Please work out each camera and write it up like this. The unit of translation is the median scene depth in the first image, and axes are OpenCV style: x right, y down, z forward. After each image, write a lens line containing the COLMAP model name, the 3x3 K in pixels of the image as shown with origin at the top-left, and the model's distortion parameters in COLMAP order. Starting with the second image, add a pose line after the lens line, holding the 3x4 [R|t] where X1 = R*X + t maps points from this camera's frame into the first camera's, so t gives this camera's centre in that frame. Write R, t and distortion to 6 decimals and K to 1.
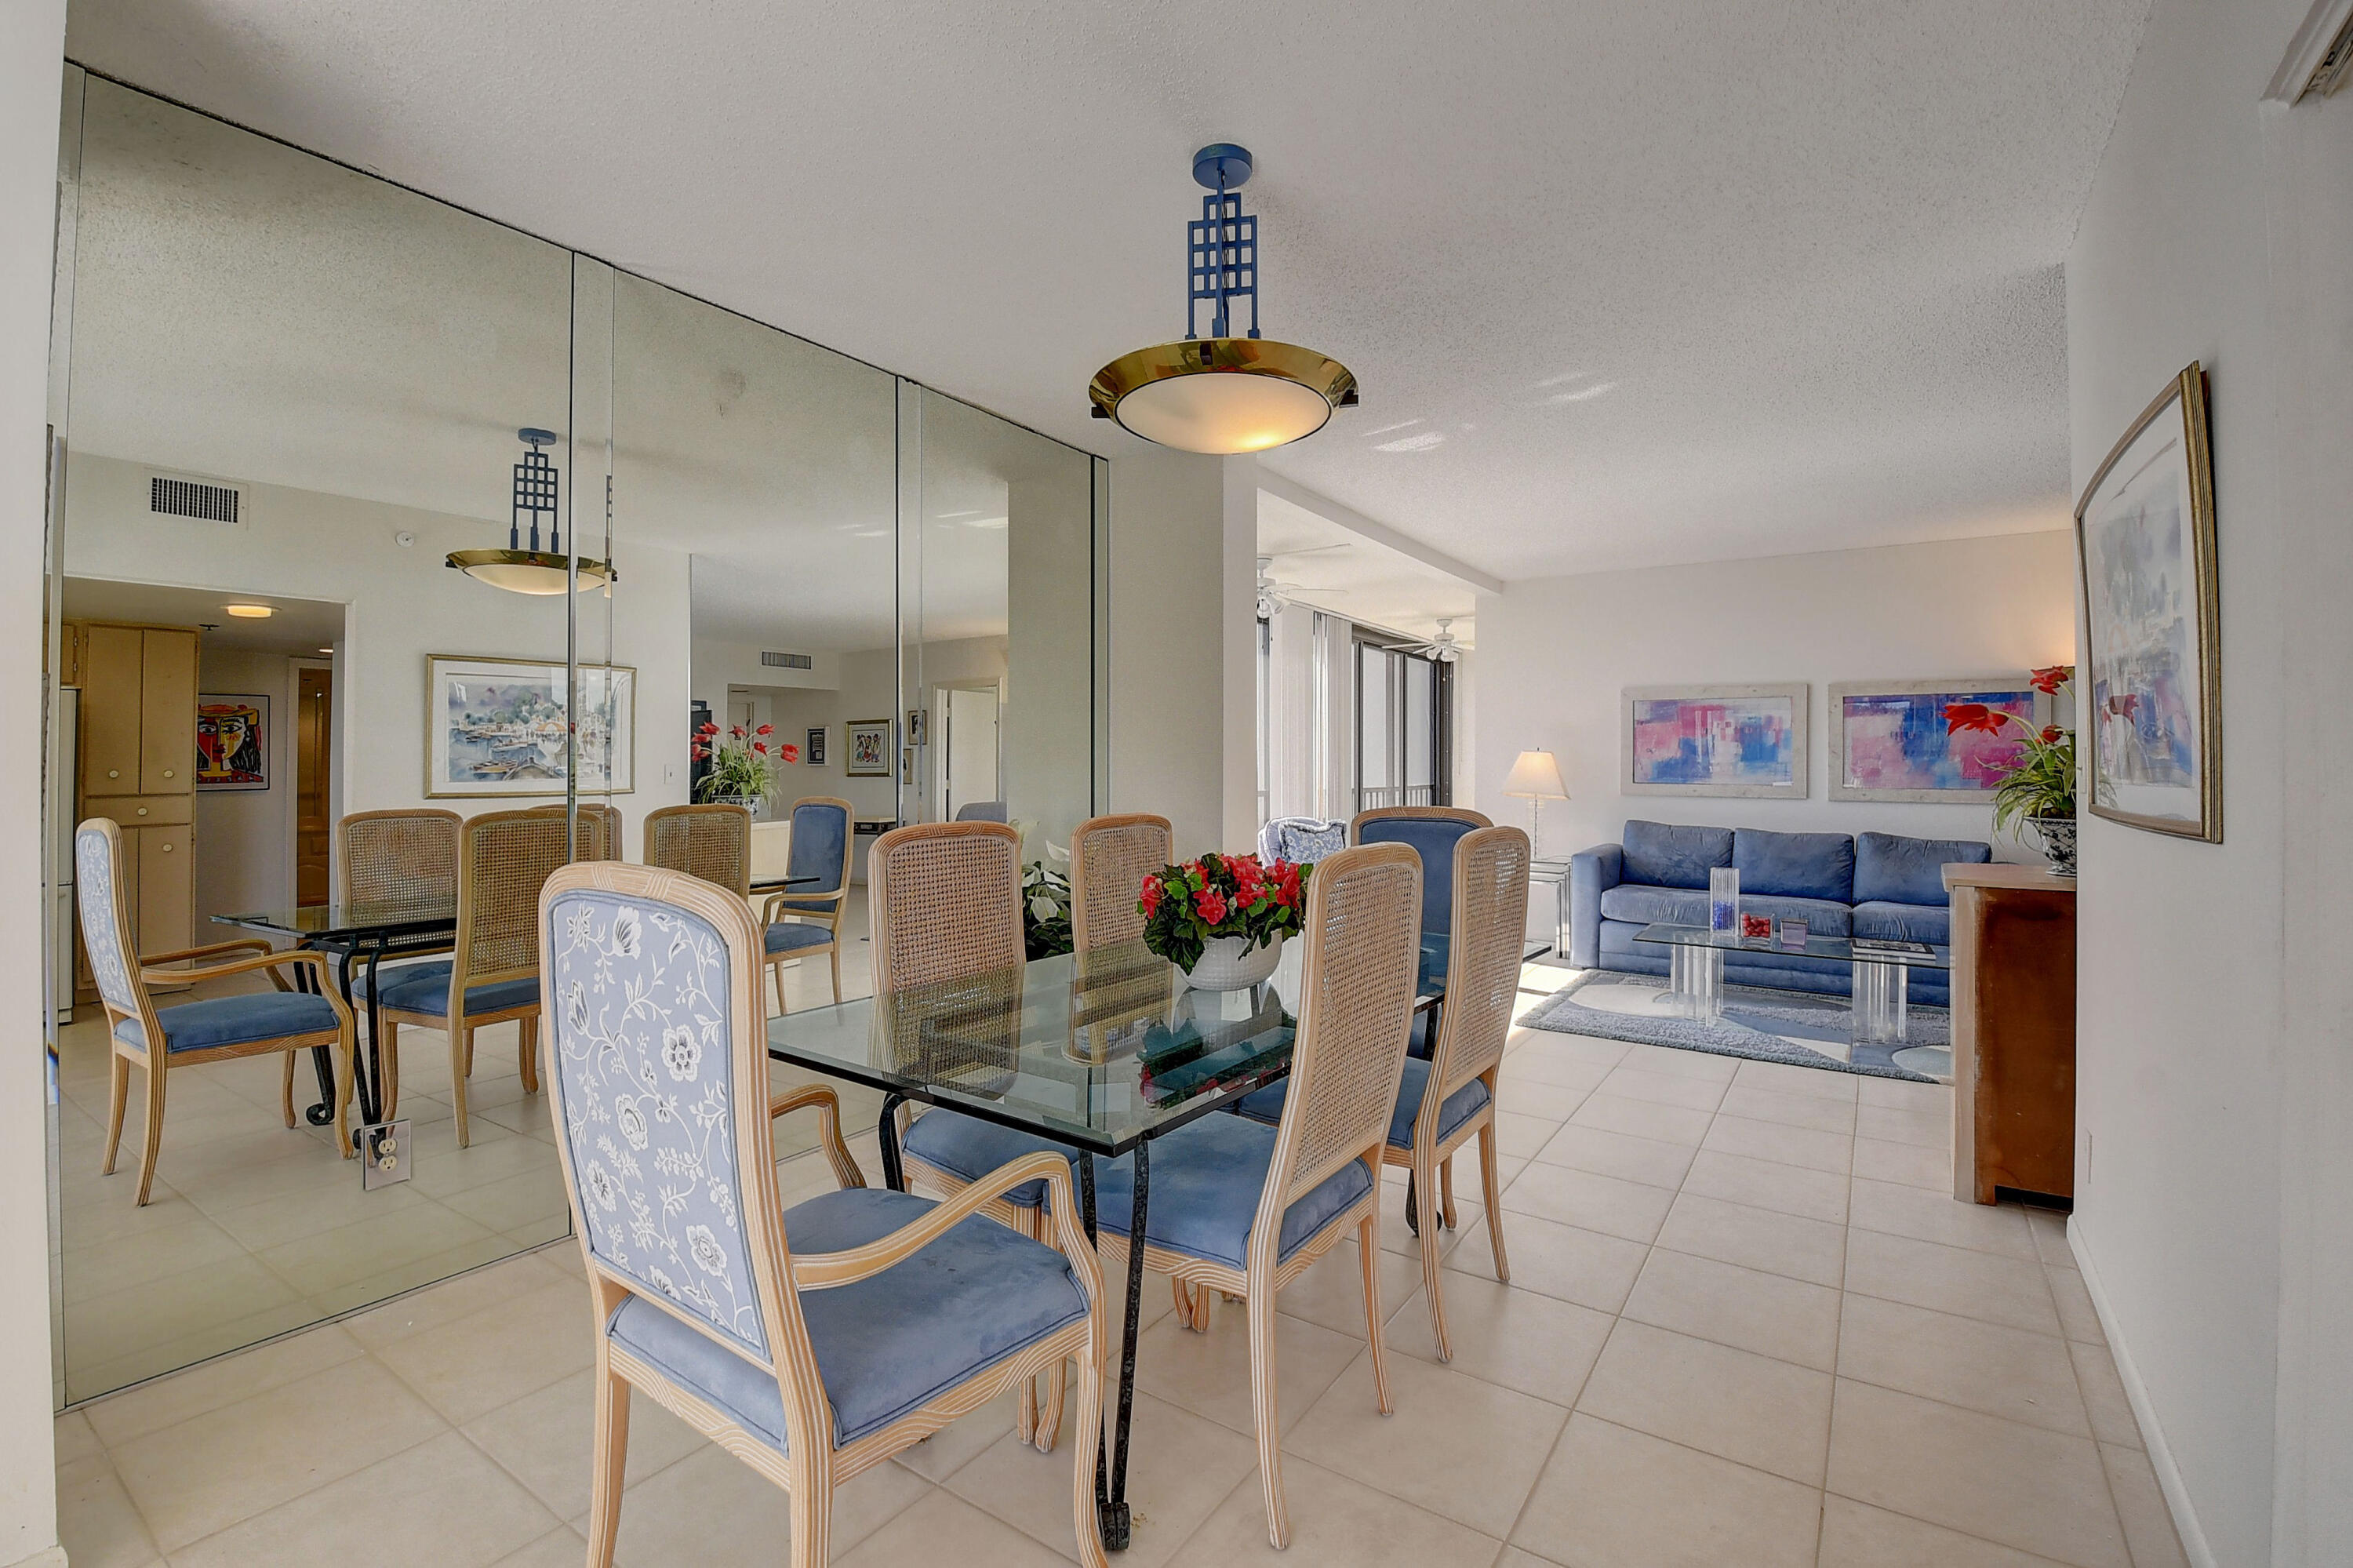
lens RADIAL K [[1033.1, 0, 1175.0], [0, 1033.1, 761.1], [0, 0, 1]] dist [0.003386, -0.024560]
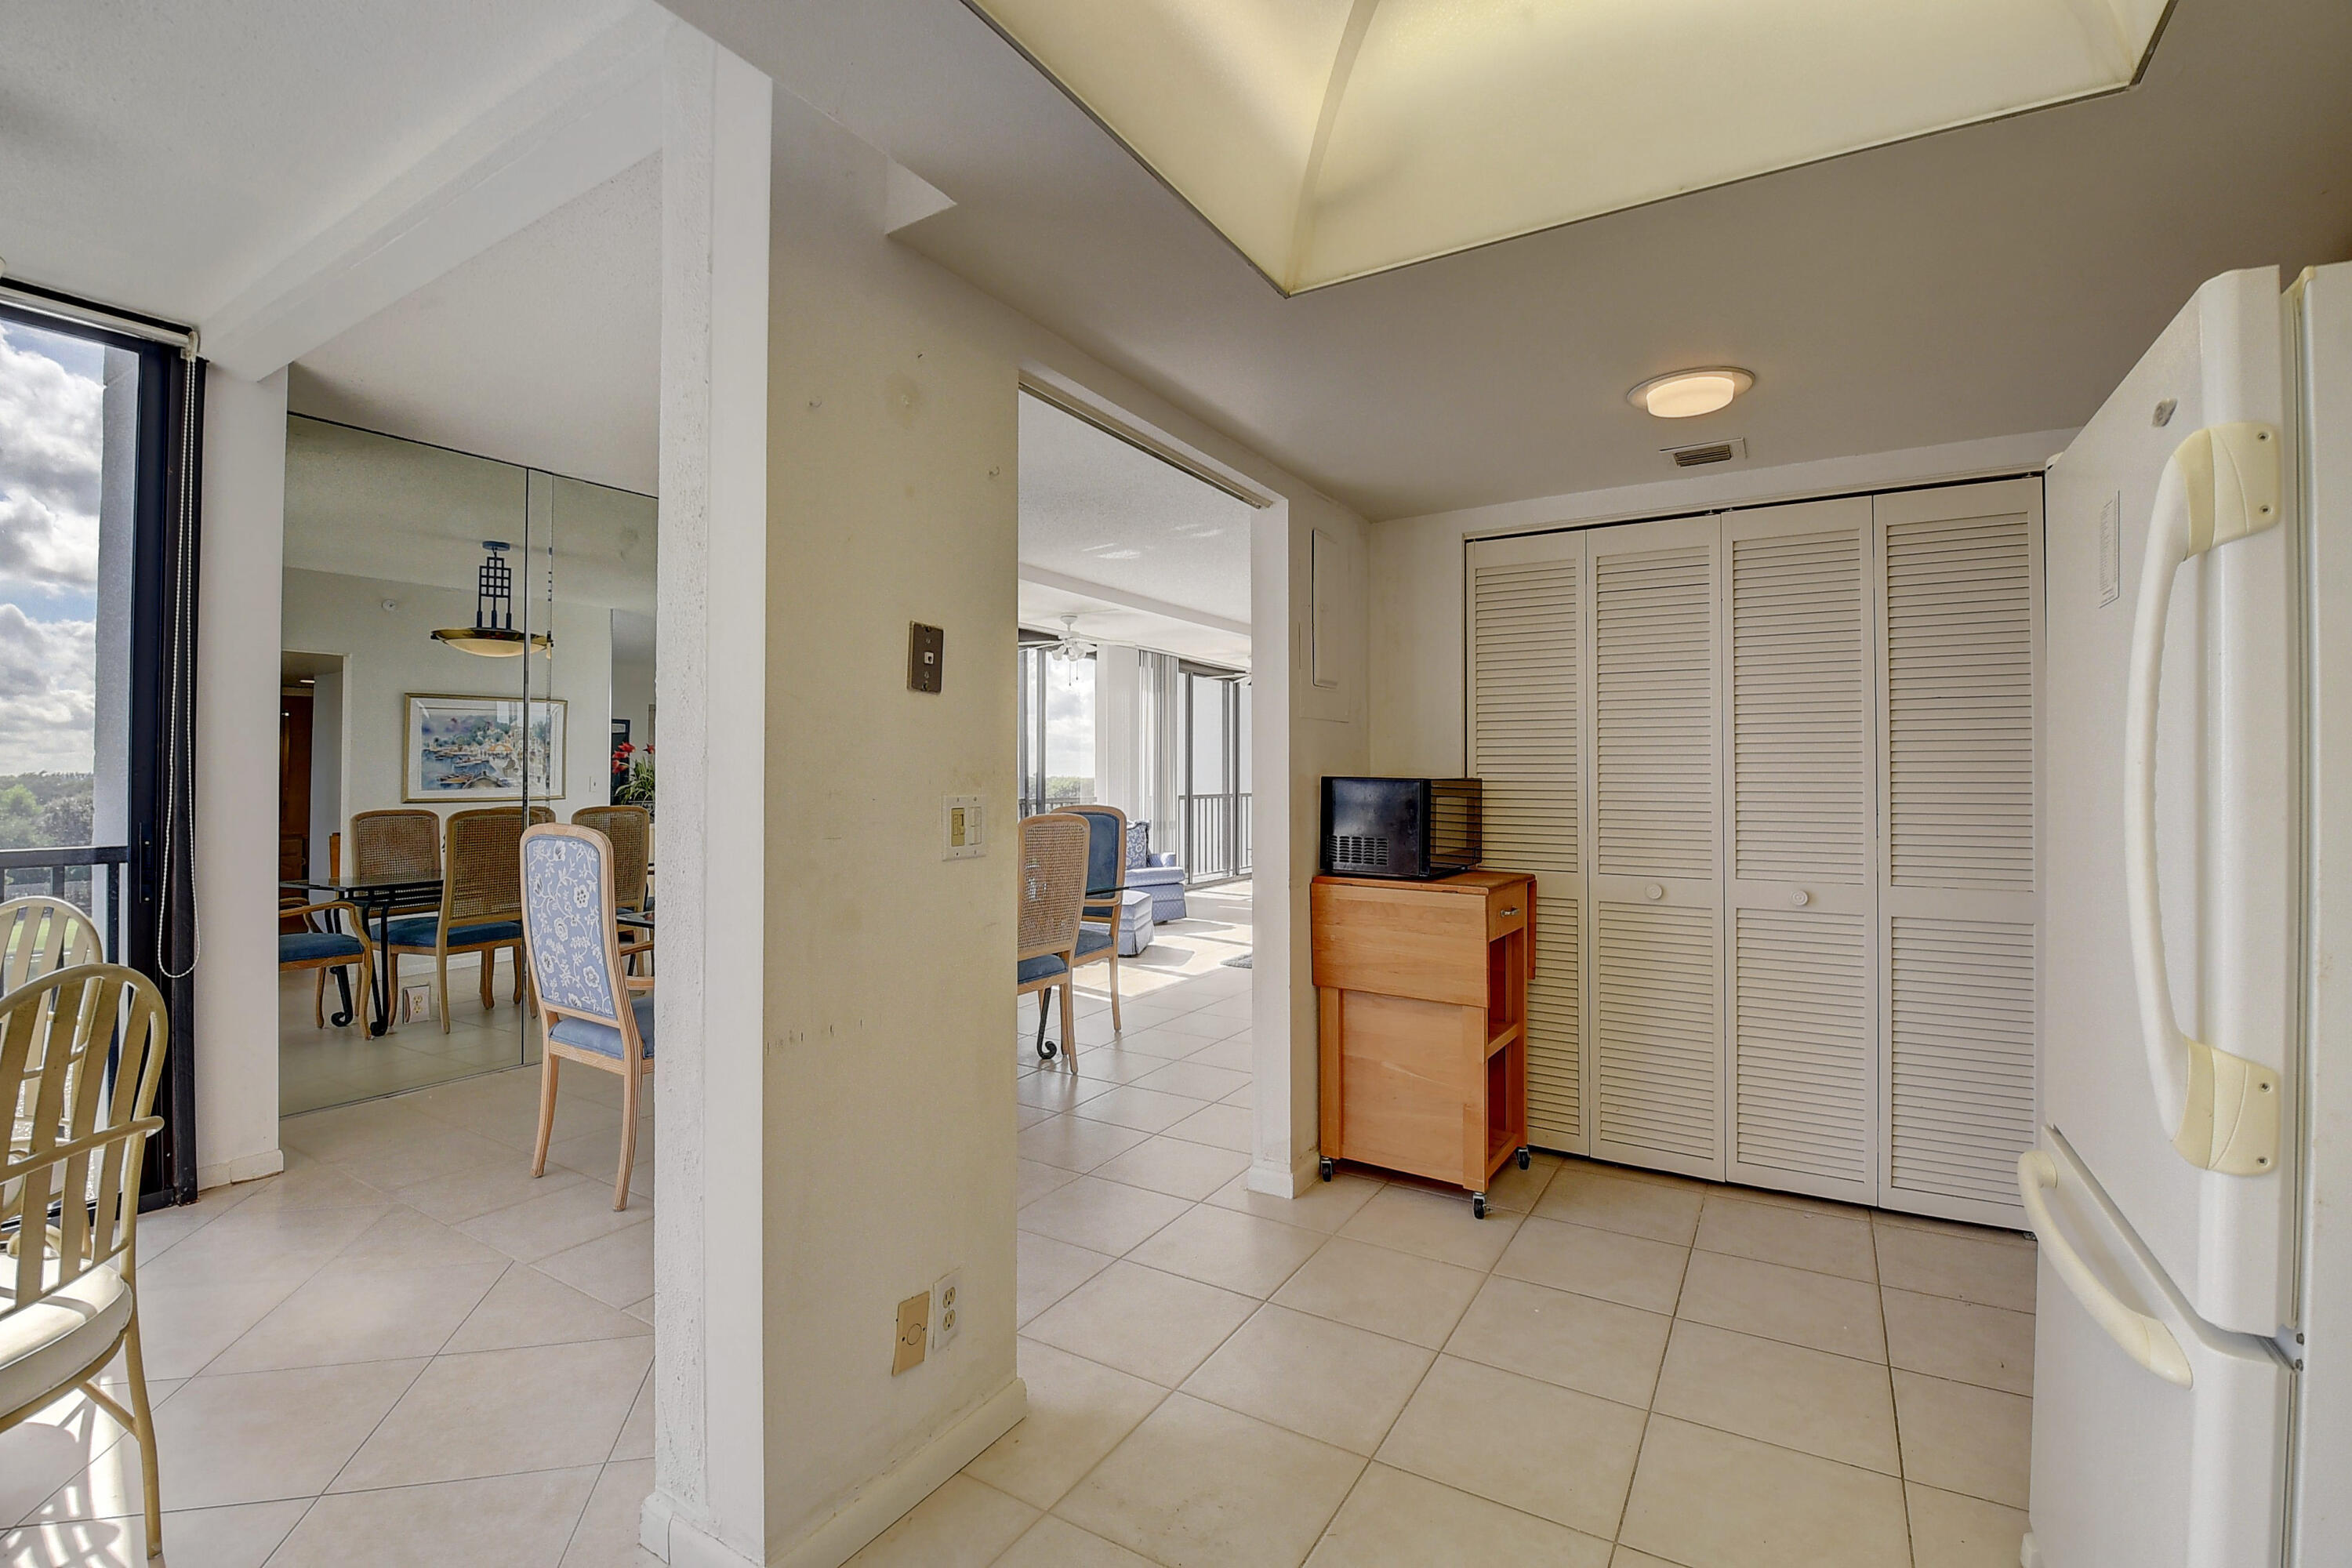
lens RADIAL K [[1025.6, 0, 1175.7], [0, 1025.6, 756.7], [0, 0, 1]] dist [-0.002707, -0.024185]
pose [[0.998494, 0.000603, 0.054864, 0.237157], [0.000064, 0.999926, -0.012156, -0.008375], [-0.054867, 0.012141, 0.998420, -0.447958]]
